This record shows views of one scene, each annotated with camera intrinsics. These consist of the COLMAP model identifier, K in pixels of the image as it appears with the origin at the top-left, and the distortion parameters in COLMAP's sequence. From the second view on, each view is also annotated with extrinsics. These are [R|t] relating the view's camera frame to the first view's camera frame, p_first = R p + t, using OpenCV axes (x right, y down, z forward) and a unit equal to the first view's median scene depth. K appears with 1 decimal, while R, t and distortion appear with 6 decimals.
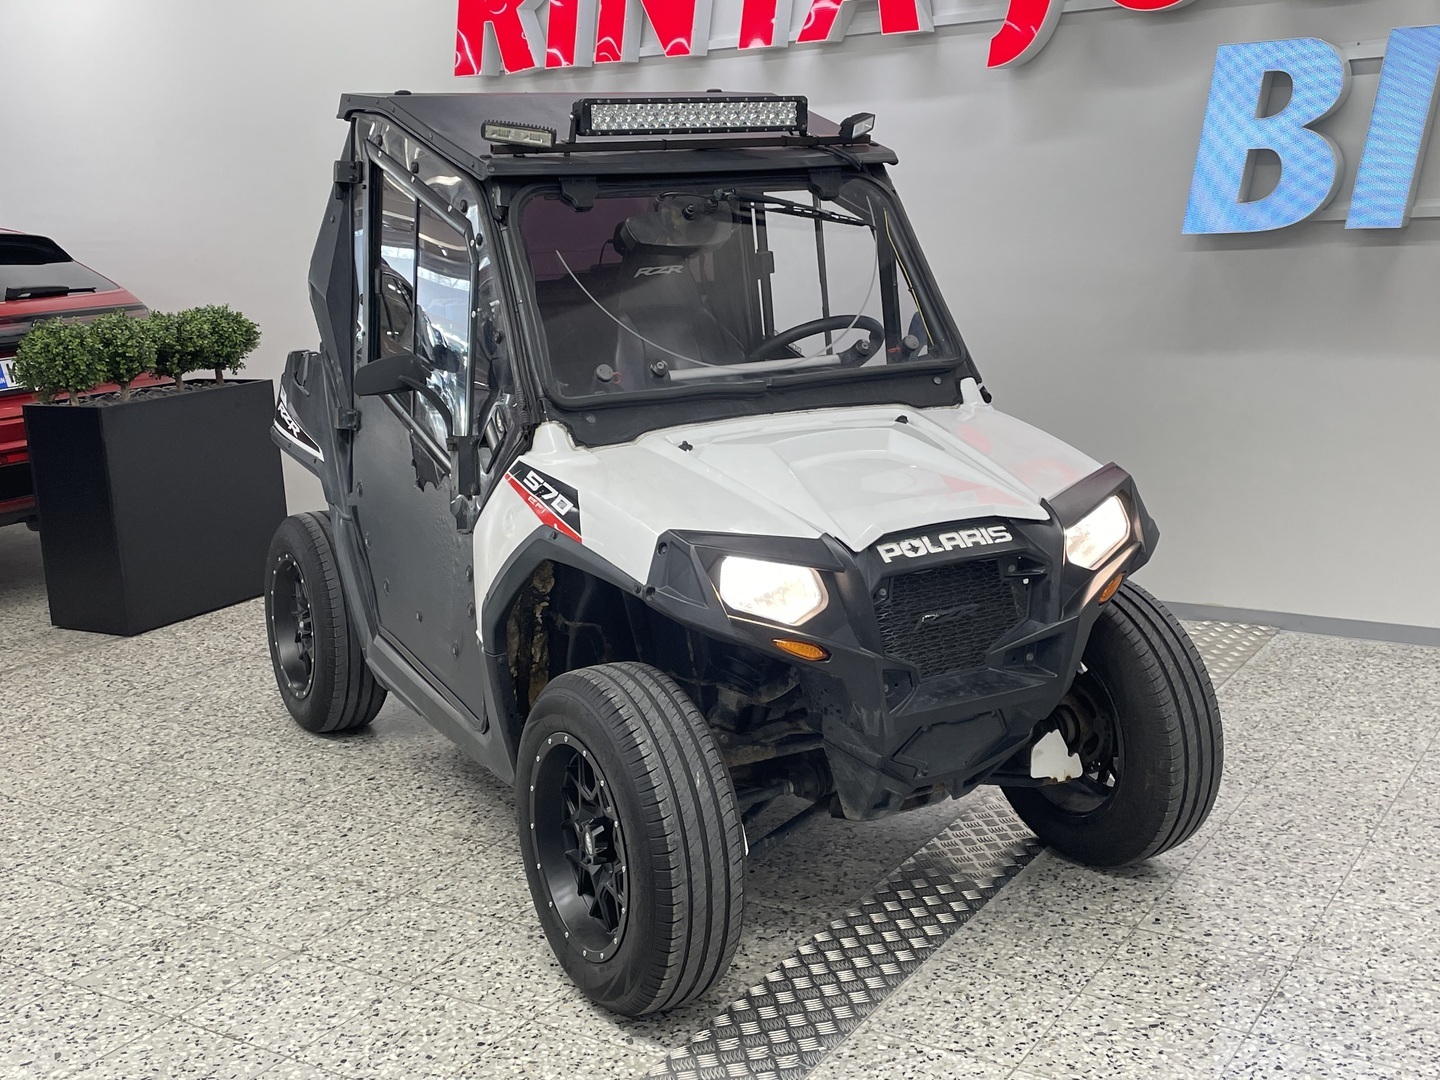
lens RADIAL K [[1645.1, 0, 713.9], [0, 1645.1, 512.6], [0, 0, 1]] dist [0.103122, -0.019975]
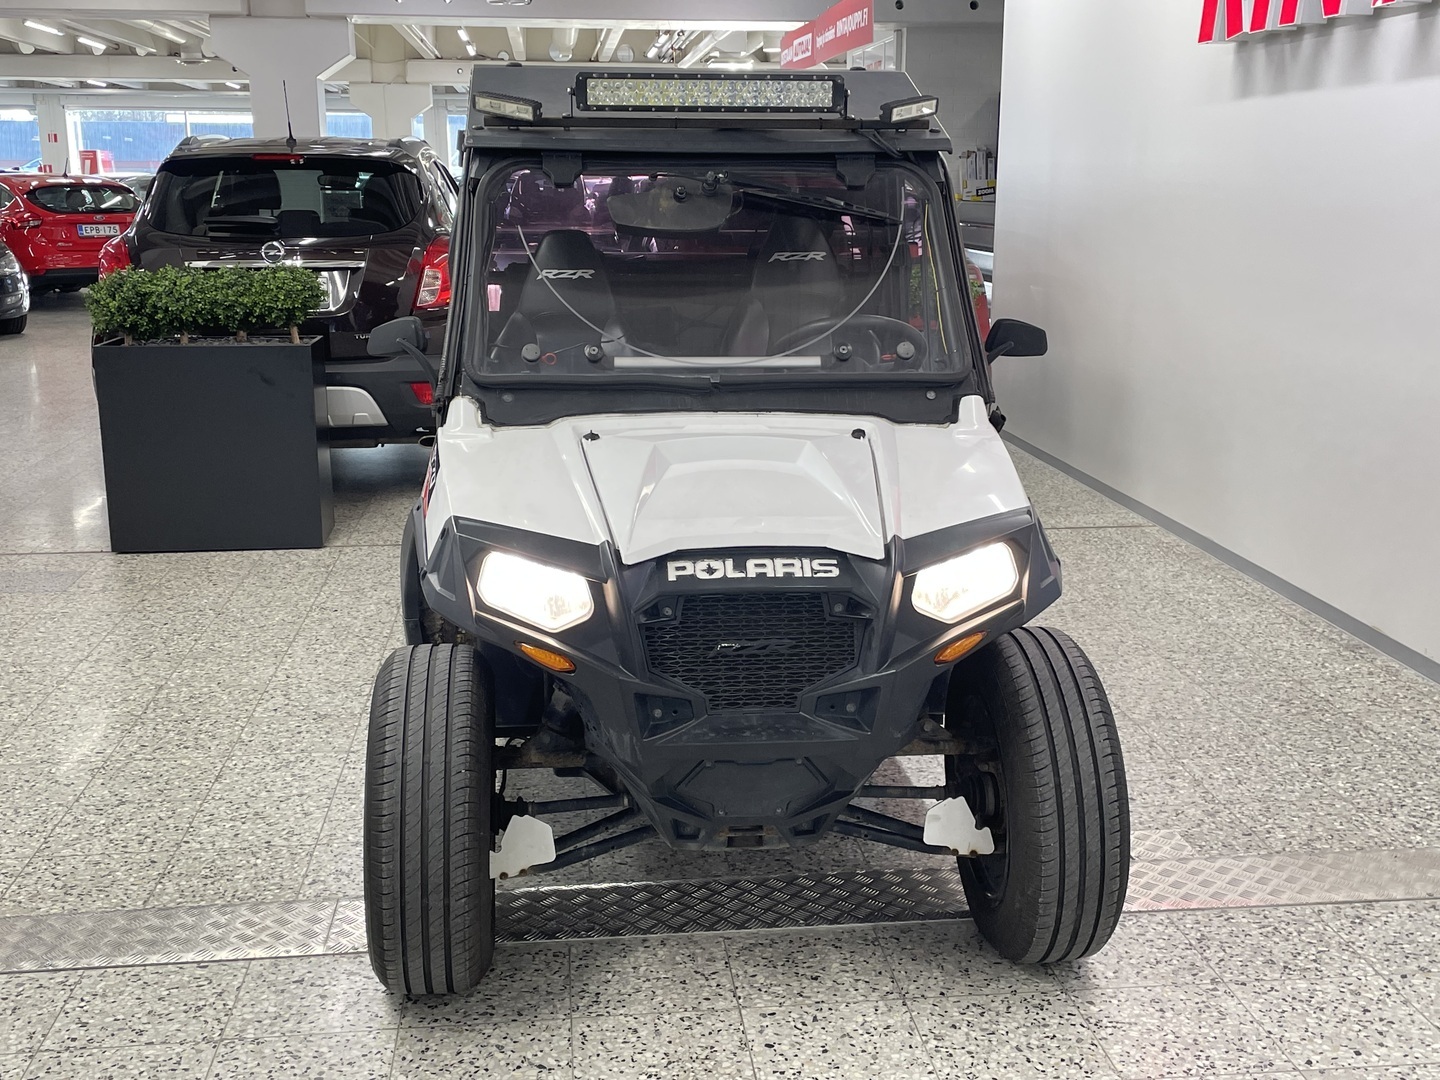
lens RADIAL K [[1619.8, 0, 720.0], [0, 1619.8, 540.0], [0, 0, 1]] dist [0.107048, -0.133265]
pose [[0.914805, 0.130519, -0.382226, 0.402432], [-0.118214, 0.991429, 0.055617, -0.039289], [0.386209, -0.005694, 0.922394, 0.139600]]
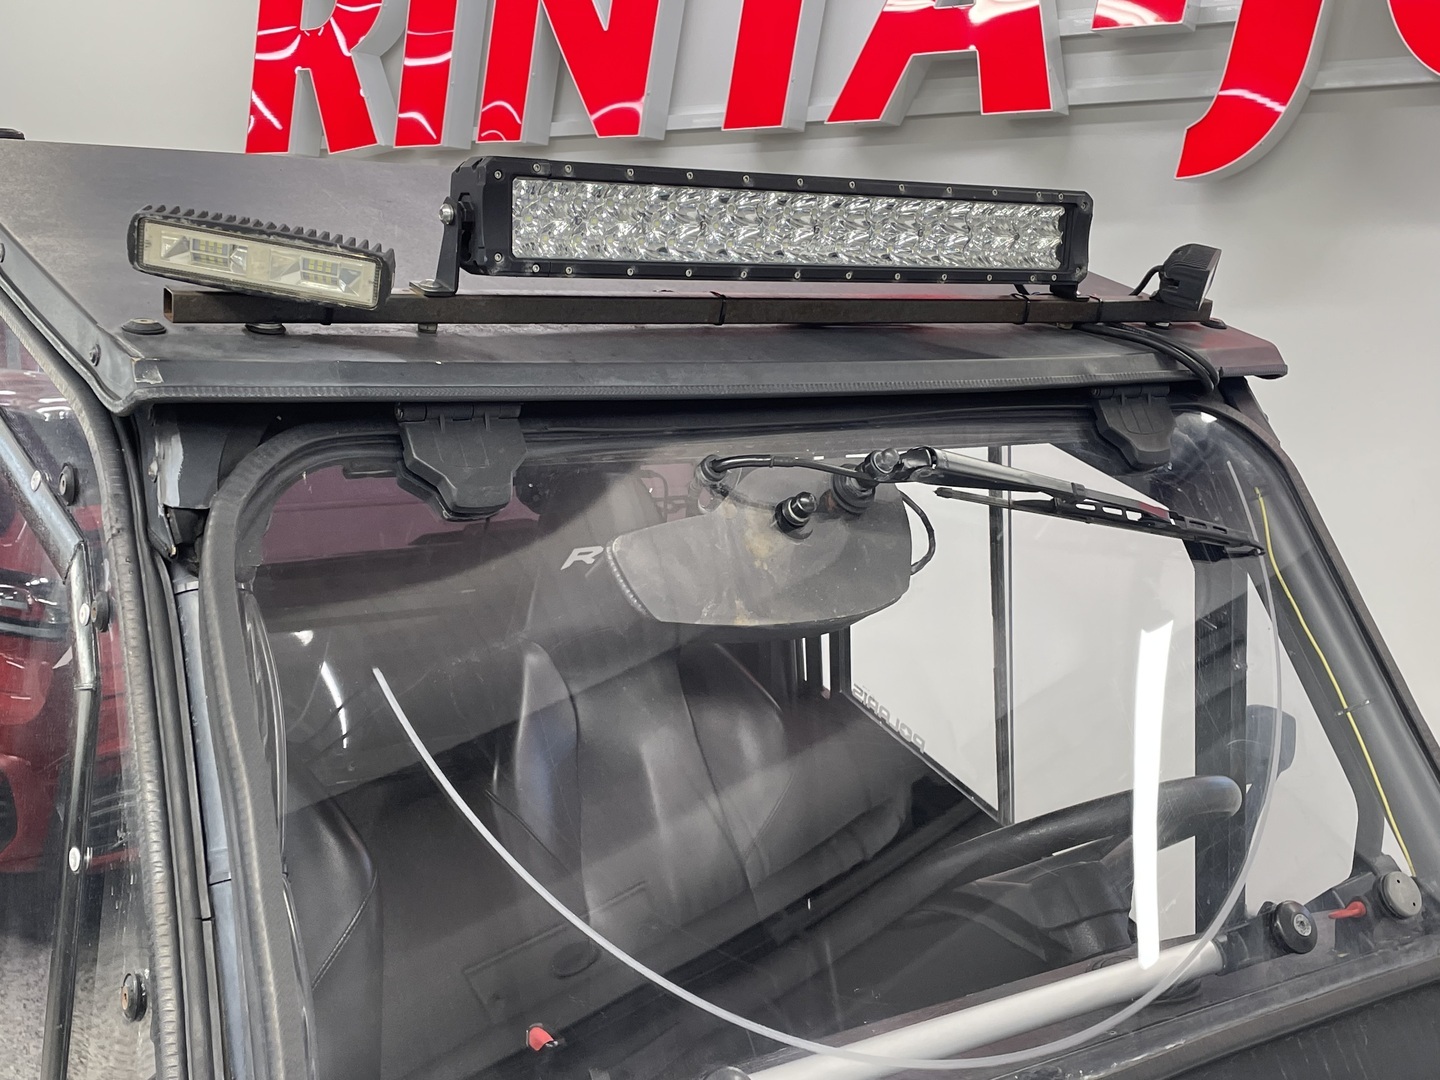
lens RADIAL K [[1645.1, 0, 713.9], [0, 1645.1, 512.6], [0, 0, 1]] dist [0.103122, -0.019975]
pose [[0.995207, 0.035576, 0.091087, -0.062644], [-0.028835, 0.996820, -0.074284, -0.161676], [-0.093440, 0.071301, 0.993068, 0.693018]]
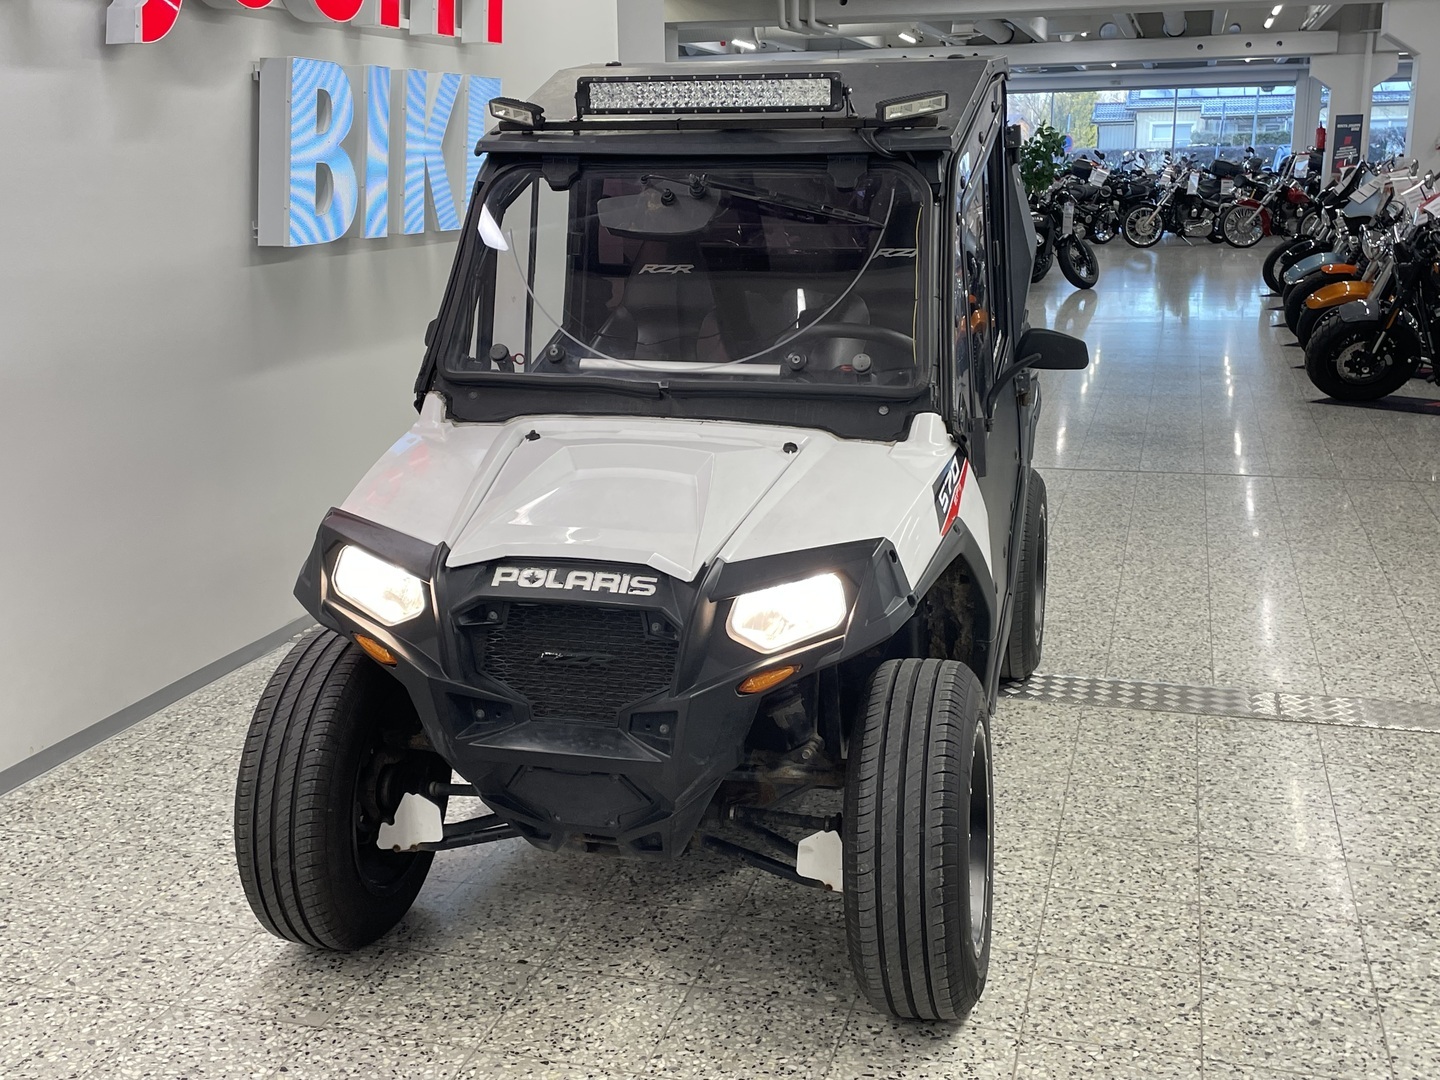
lens RADIAL K [[1619.8, 0, 720.0], [0, 1619.8, 540.0], [0, 0, 1]] dist [0.107048, -0.133265]
pose [[0.727170, 0.198536, -0.657120, 0.682103], [-0.156583, 0.979999, 0.122814, -0.110431], [0.668361, 0.013587, 0.743713, 0.329179]]
